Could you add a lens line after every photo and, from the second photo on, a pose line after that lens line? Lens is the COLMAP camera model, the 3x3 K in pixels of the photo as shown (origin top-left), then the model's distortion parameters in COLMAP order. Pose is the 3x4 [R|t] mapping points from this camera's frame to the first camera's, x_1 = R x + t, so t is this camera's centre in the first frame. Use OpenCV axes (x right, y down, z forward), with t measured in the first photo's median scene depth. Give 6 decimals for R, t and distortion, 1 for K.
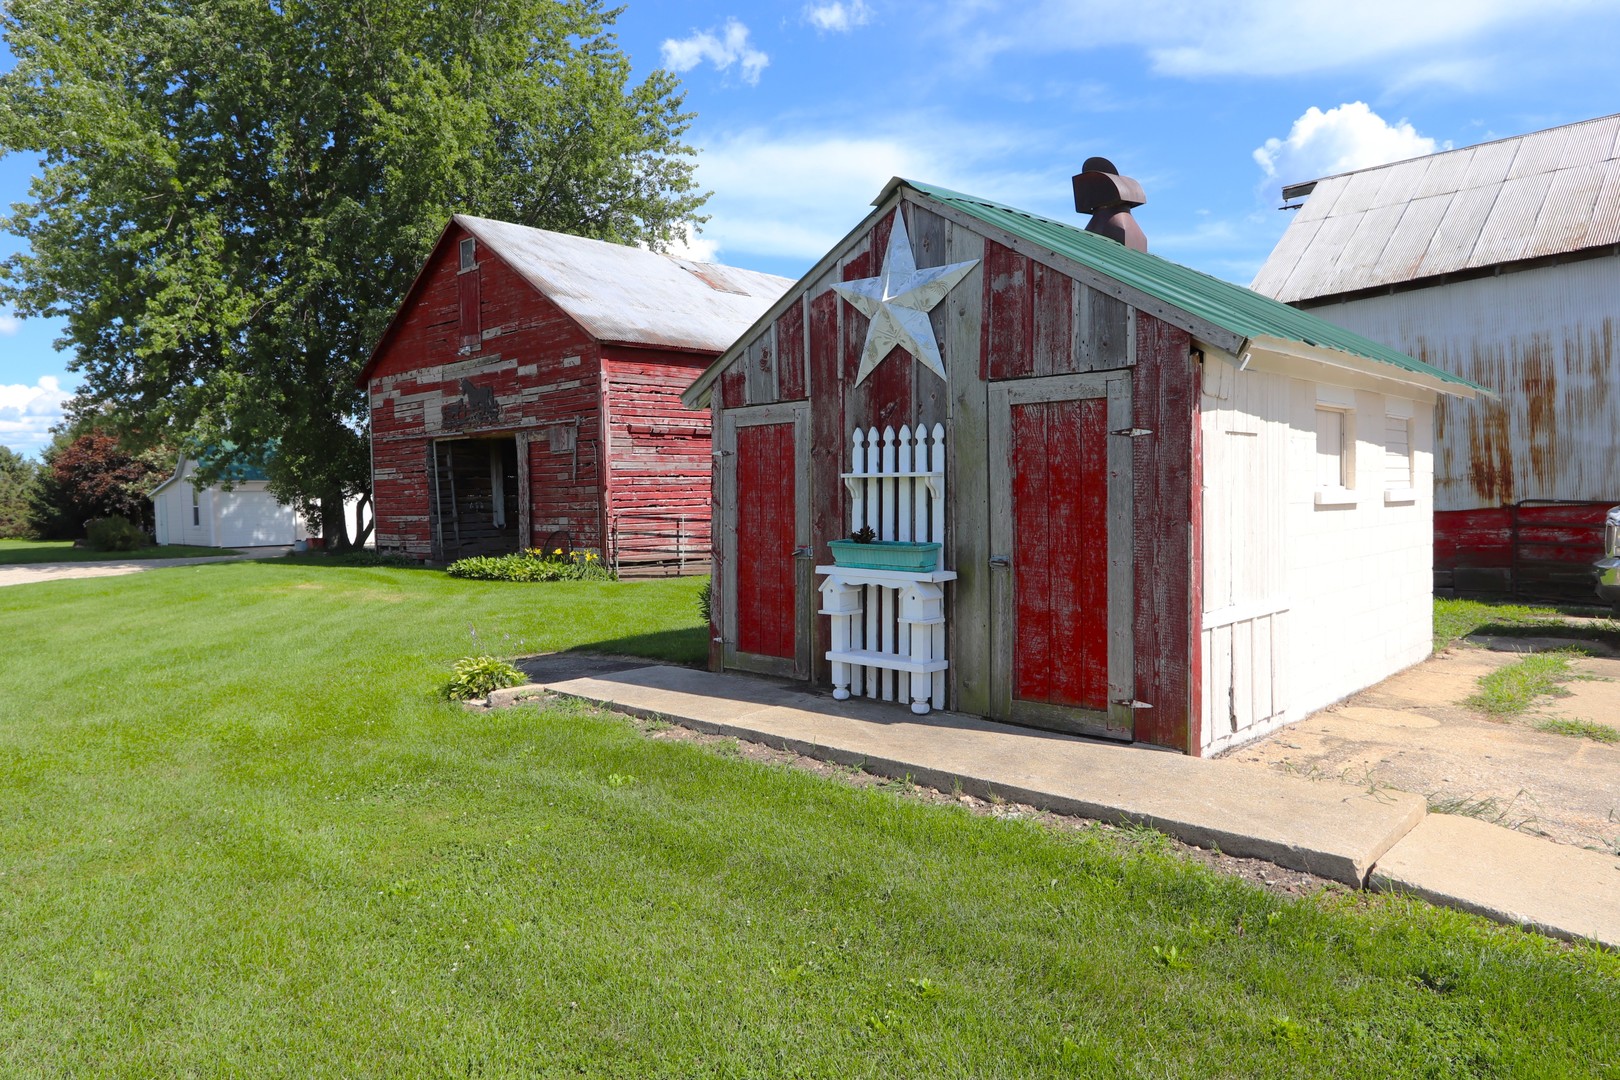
lens RADIAL K [[1021.2, 0, 810.0], [0, 1021.2, 540.0], [0, 0, 1]] dist [0.002797, 0.001076]
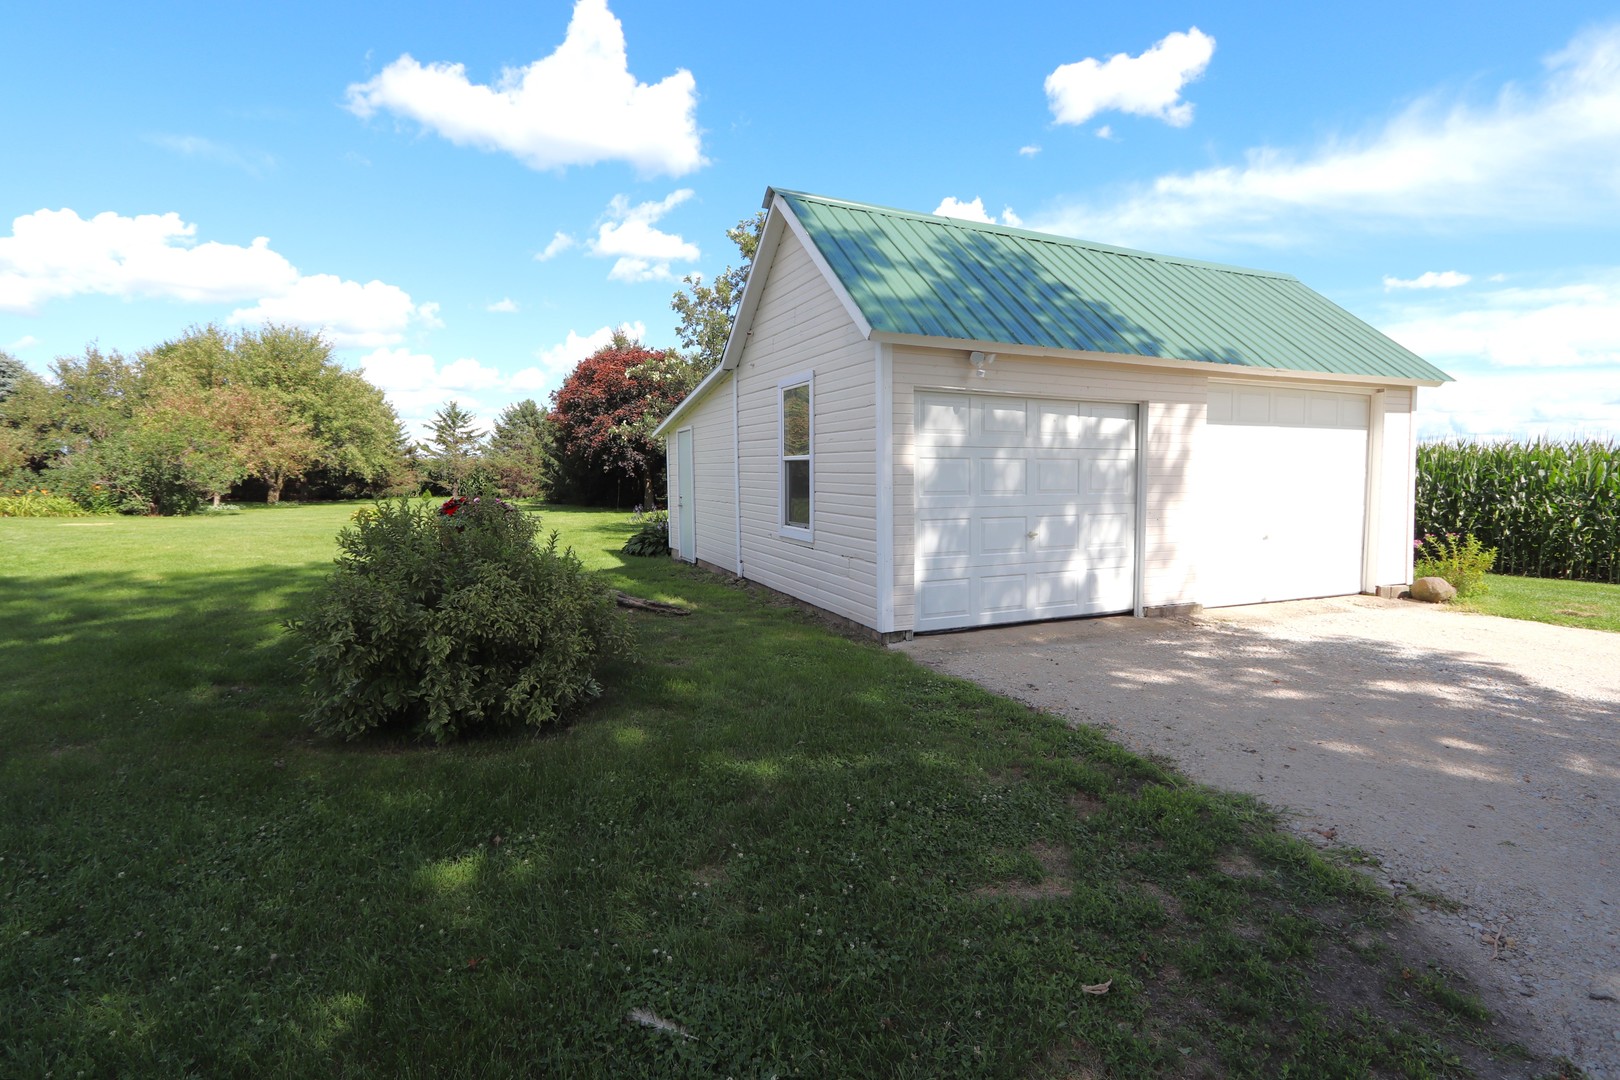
lens RADIAL K [[744.1, 0, 810.0], [0, 744.1, 540.0], [0, 0, 1]] dist [-0.000693, 0.000010]
pose [[0.926268, 0.048437, -0.373740, -0.388302], [-0.028495, 0.997869, 0.058702, -0.016588], [0.375787, -0.043724, 0.925674, 0.608683]]
